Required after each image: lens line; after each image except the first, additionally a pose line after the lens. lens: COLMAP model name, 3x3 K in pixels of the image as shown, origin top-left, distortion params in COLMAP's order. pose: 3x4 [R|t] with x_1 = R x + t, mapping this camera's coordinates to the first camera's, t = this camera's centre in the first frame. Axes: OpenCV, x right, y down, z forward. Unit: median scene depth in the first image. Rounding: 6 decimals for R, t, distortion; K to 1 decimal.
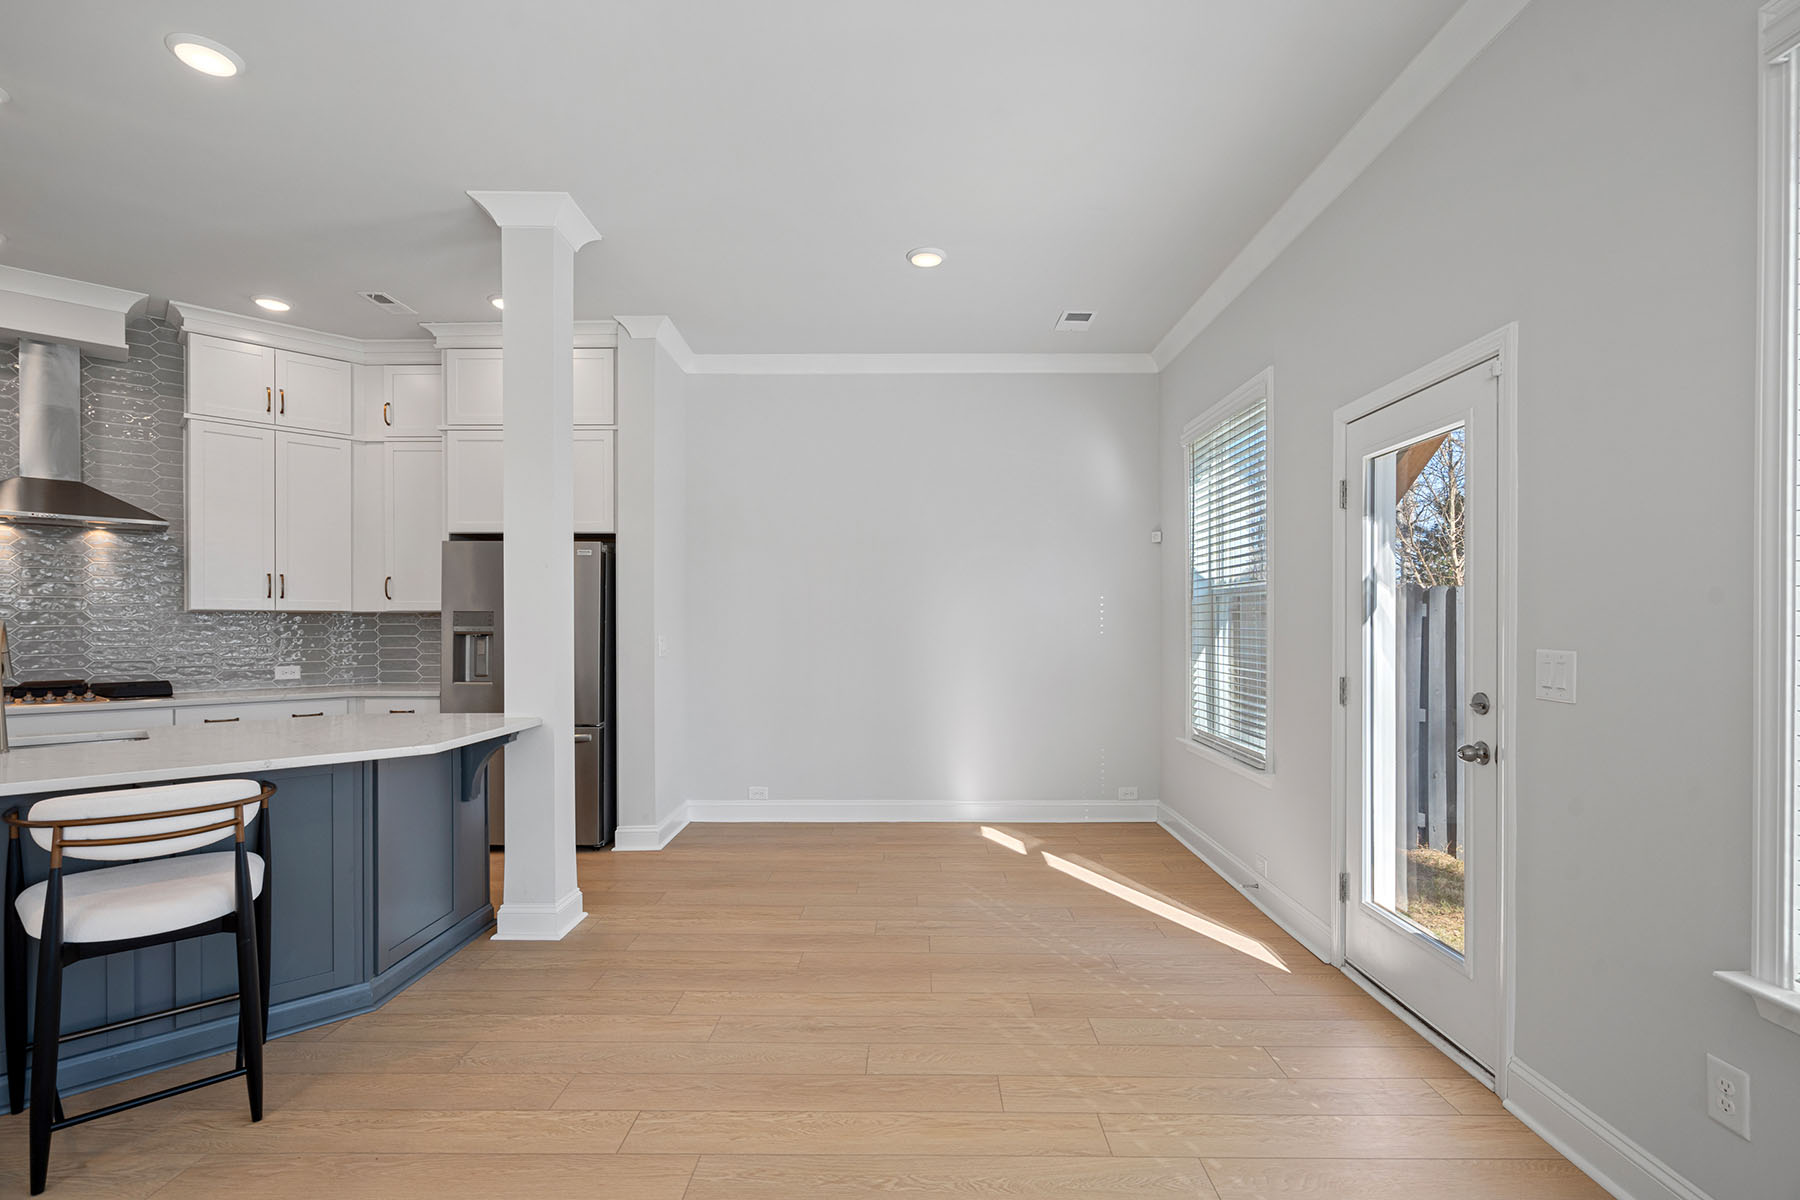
lens RADIAL K [[820.2, 0, 908.3], [0, 820.2, 629.8], [0, 0, 1]] dist [0.000003, 0.000340]
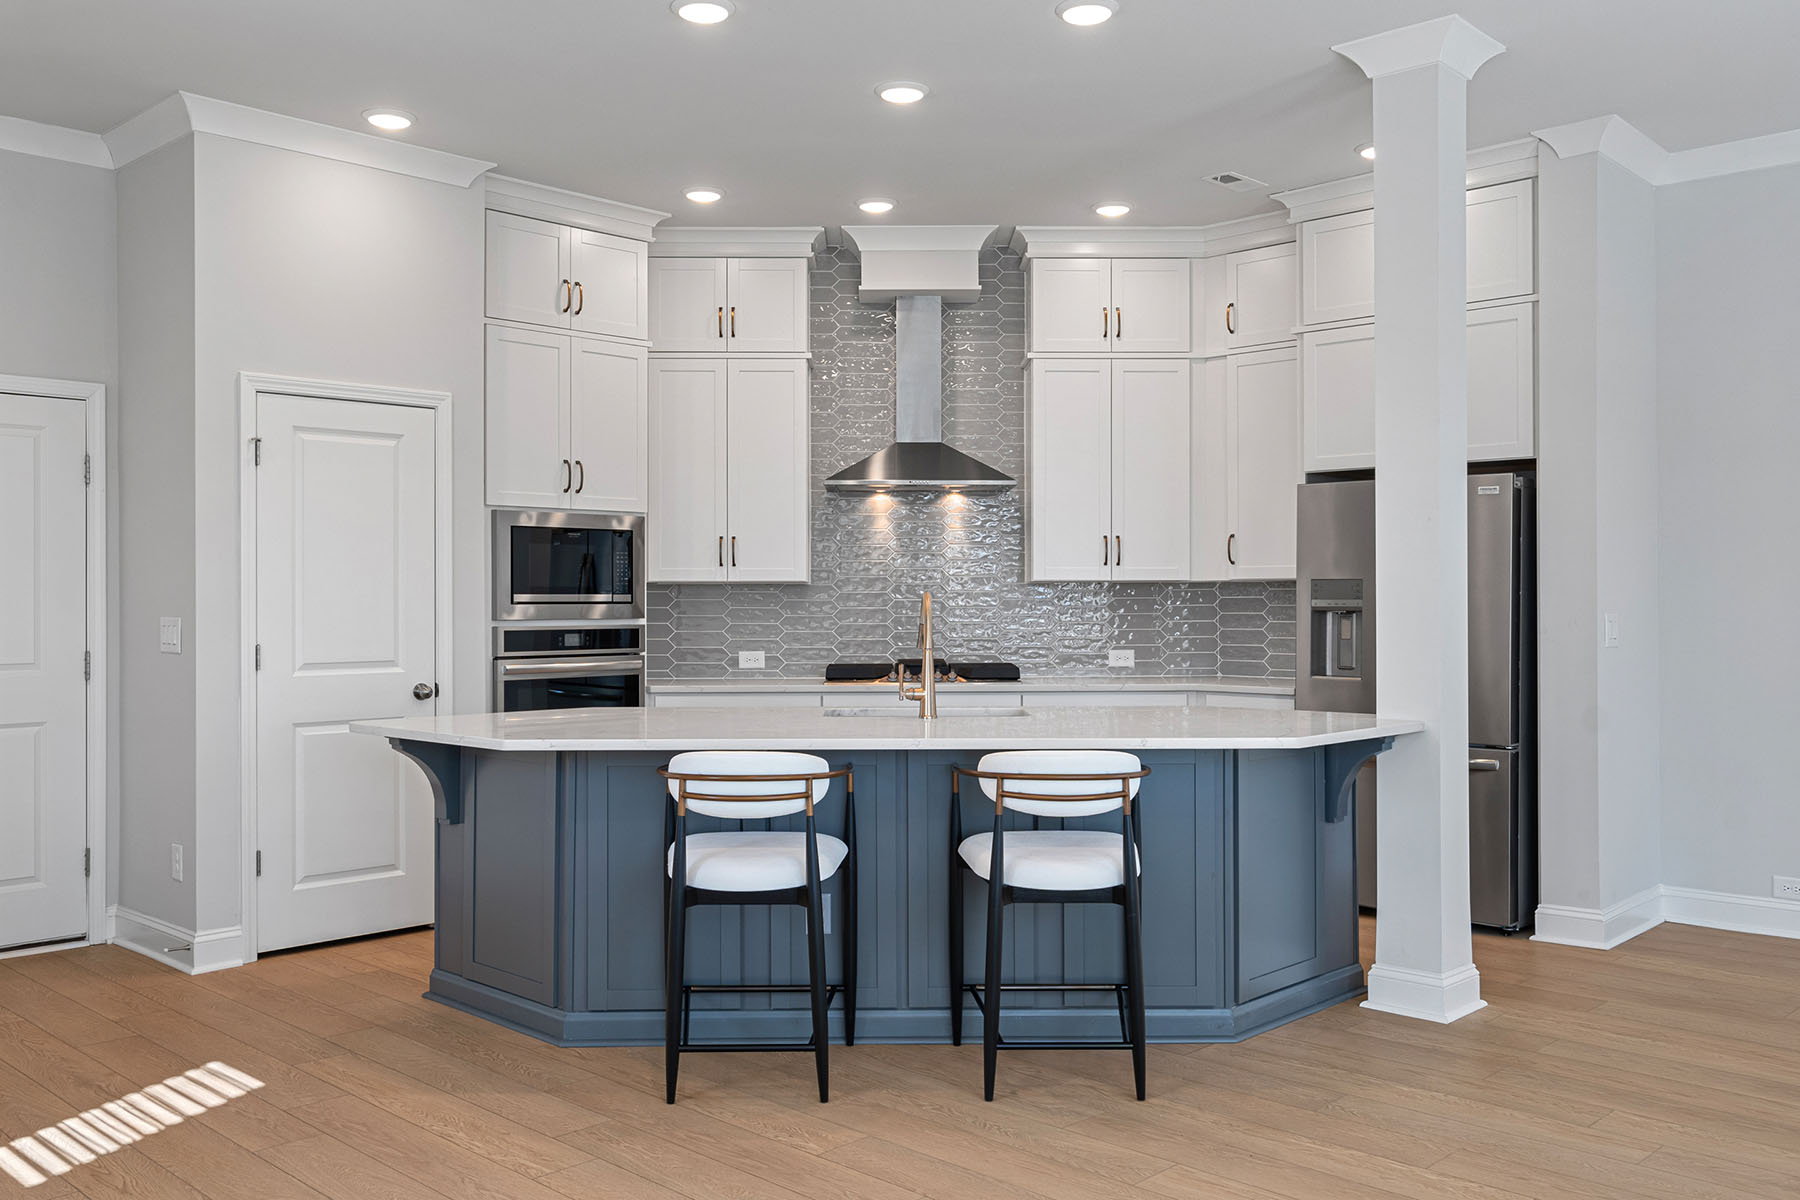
lens RADIAL K [[1537.5, 0, 902.2], [0, 1537.5, 587.7], [0, 0, 1]] dist [0.007225, 0.011973]
pose [[0.726309, -0.006512, -0.687337, 0.134128], [-0.002494, 0.999924, -0.012110, 0.002610], [0.687364, 0.010510, 0.726237, -0.268229]]
